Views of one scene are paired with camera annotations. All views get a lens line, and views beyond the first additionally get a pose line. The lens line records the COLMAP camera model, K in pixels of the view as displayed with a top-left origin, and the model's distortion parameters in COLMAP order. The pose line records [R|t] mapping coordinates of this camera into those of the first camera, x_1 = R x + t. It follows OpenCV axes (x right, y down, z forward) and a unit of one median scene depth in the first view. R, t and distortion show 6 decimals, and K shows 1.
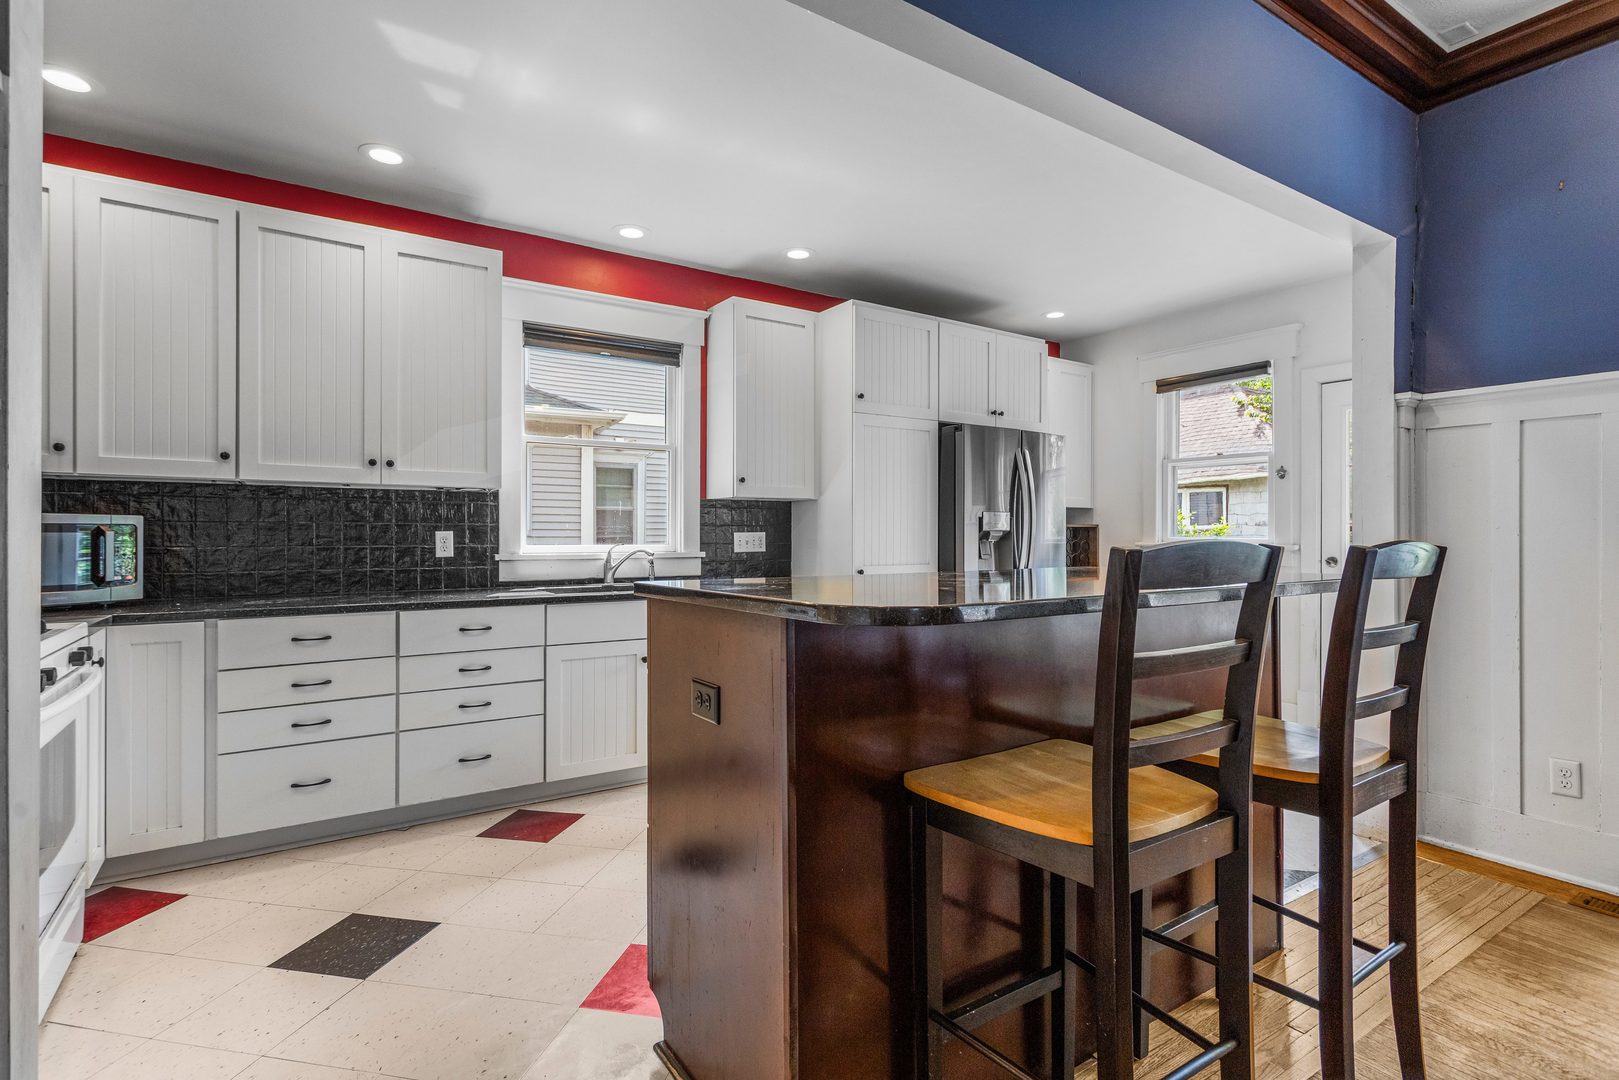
lens RADIAL K [[787.5, 0, 805.9], [0, 787.5, 536.4], [0, 0, 1]] dist [0.004996, 0.000408]
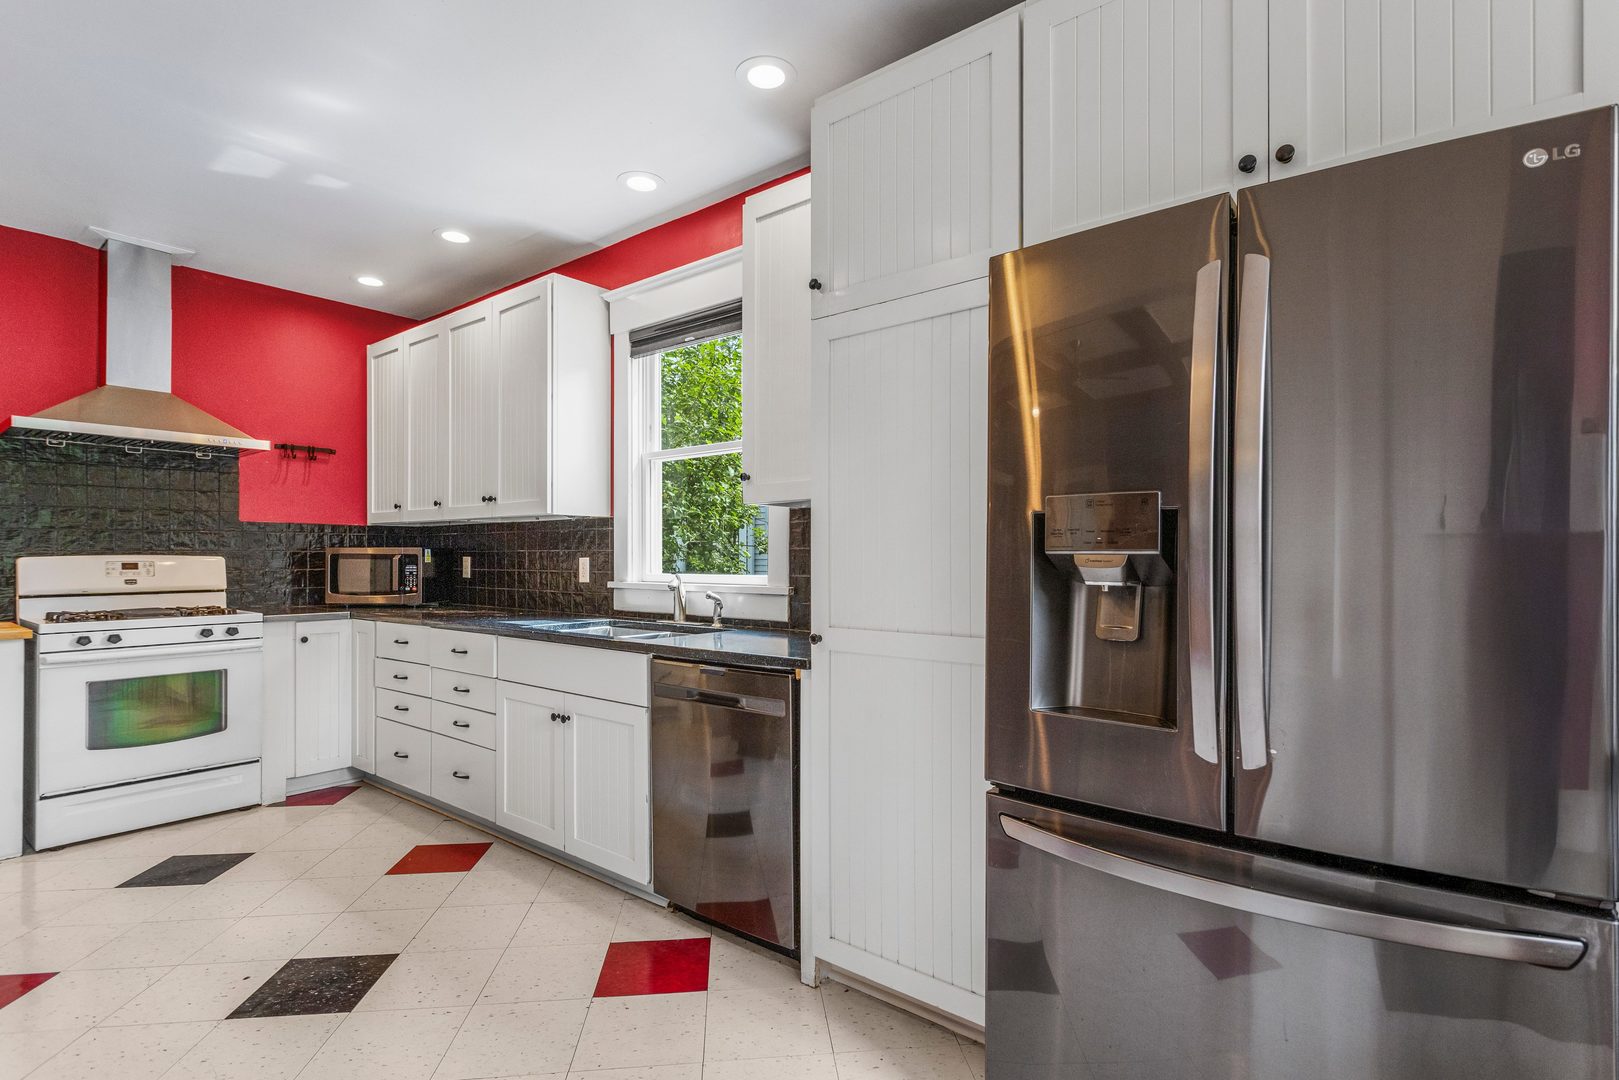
lens RADIAL K [[787.5, 0, 808.6], [0, 787.5, 552.8], [0, 0, 1]] dist [0.004996, 0.000408]
pose [[0.297414, -0.004195, -0.954739, 0.622865], [0.000168, 0.999991, -0.004341, -0.008358], [0.954749, 0.001131, 0.297412, 0.975342]]
